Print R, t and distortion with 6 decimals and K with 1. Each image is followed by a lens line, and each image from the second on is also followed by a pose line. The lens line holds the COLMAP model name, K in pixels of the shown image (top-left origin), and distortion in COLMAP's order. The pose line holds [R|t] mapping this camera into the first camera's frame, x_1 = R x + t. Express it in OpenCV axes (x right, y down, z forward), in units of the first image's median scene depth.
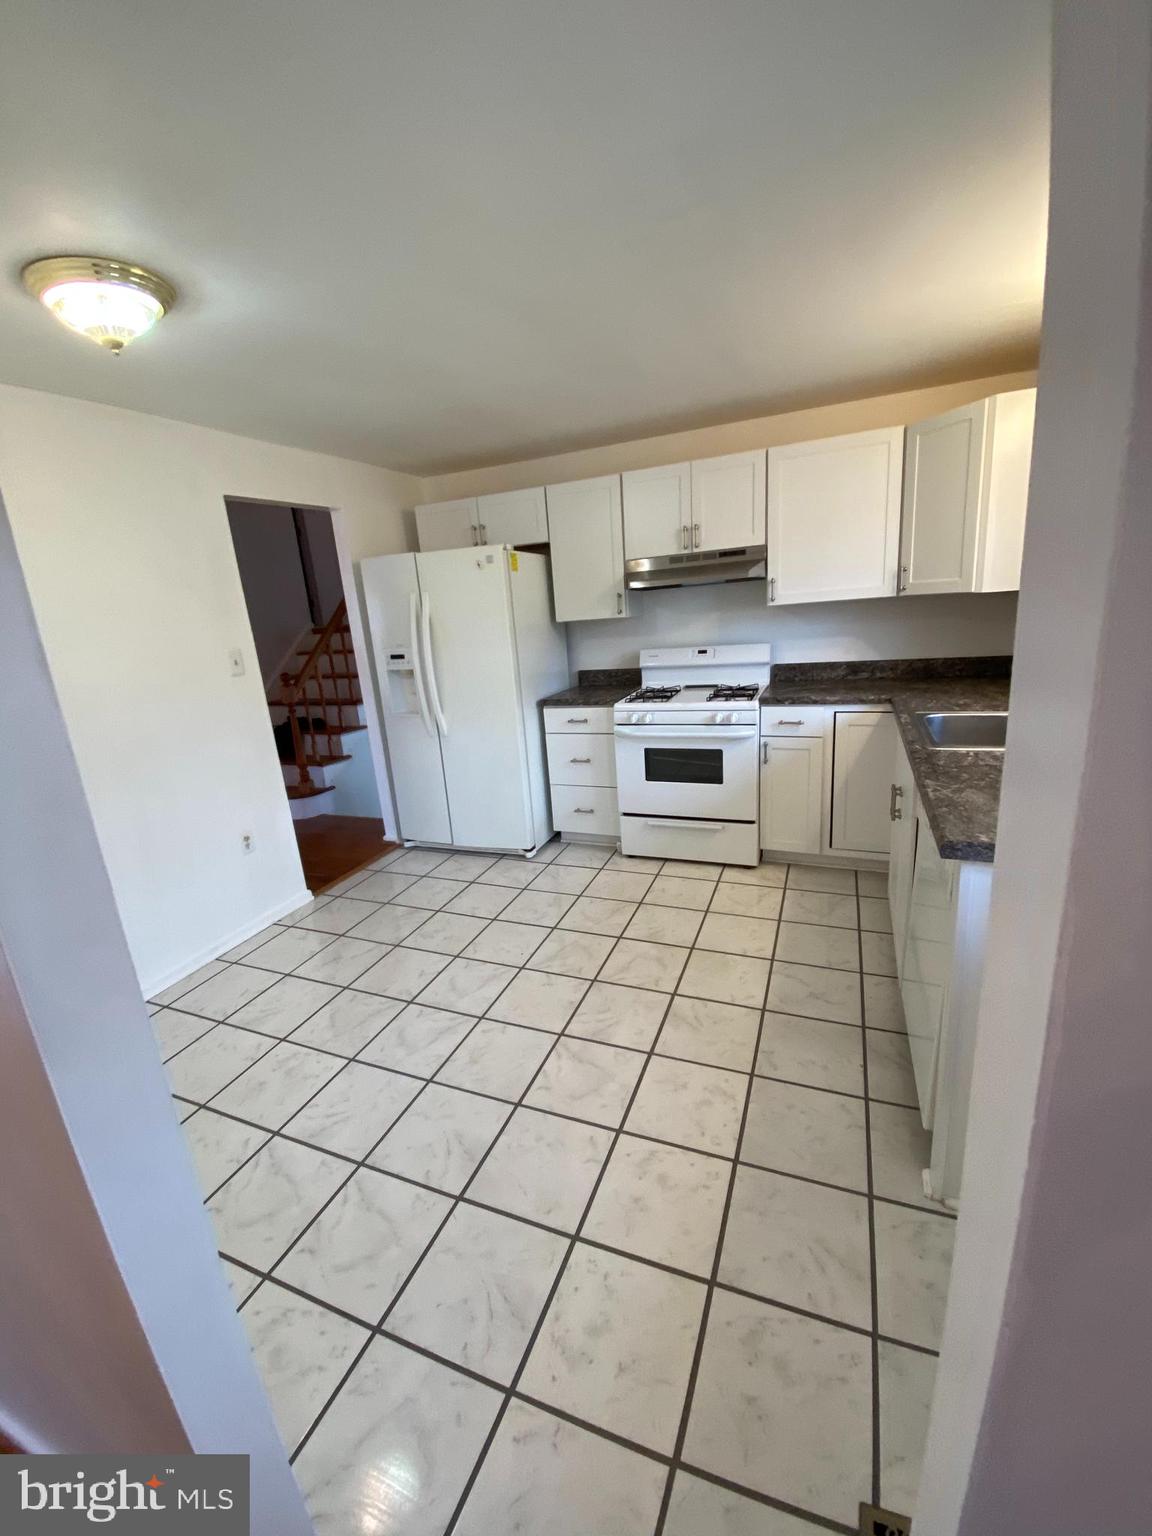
lens RADIAL K [[620.3, 0, 576.0], [0, 620.3, 768.0], [0, 0, 1]] dist [0.096612, -0.000102]
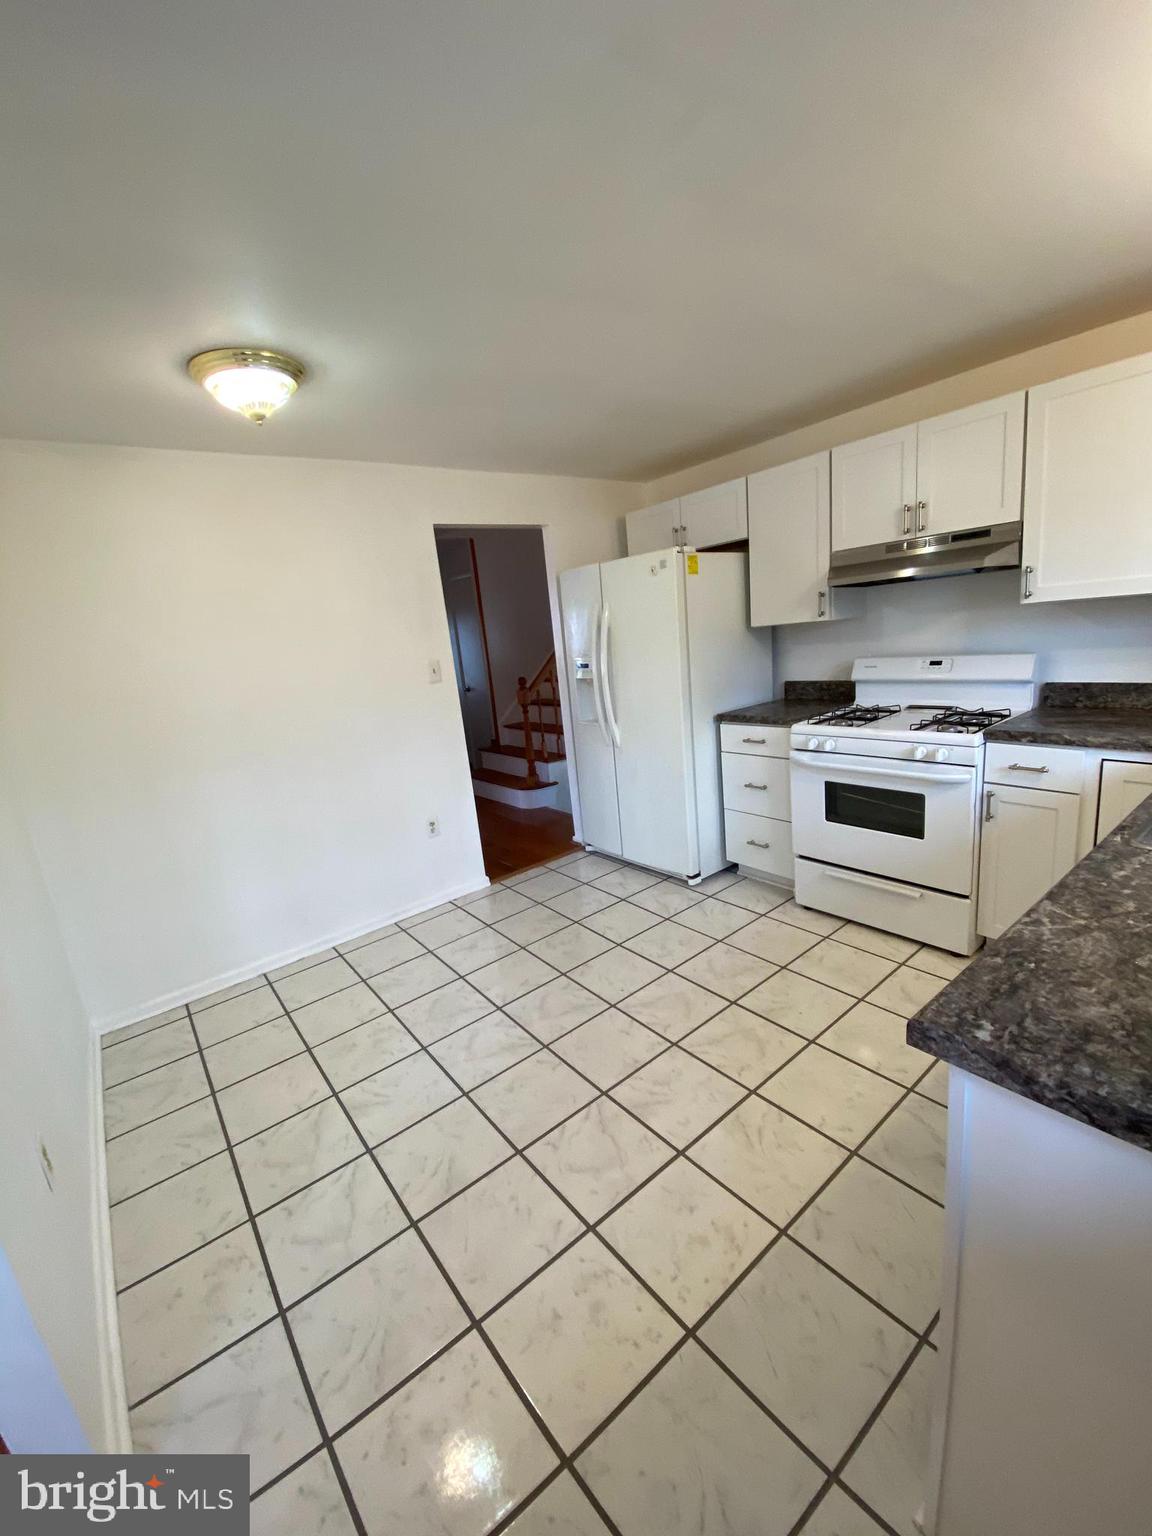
lens RADIAL K [[625.8, 0, 576.0], [0, 625.8, 768.0], [0, 0, 1]] dist [0.063403, -0.016598]
pose [[0.879732, 0.095479, -0.465785, 0.201463], [-0.093088, 0.995259, 0.028198, -0.040233], [0.466269, 0.018552, 0.884449, 0.104009]]
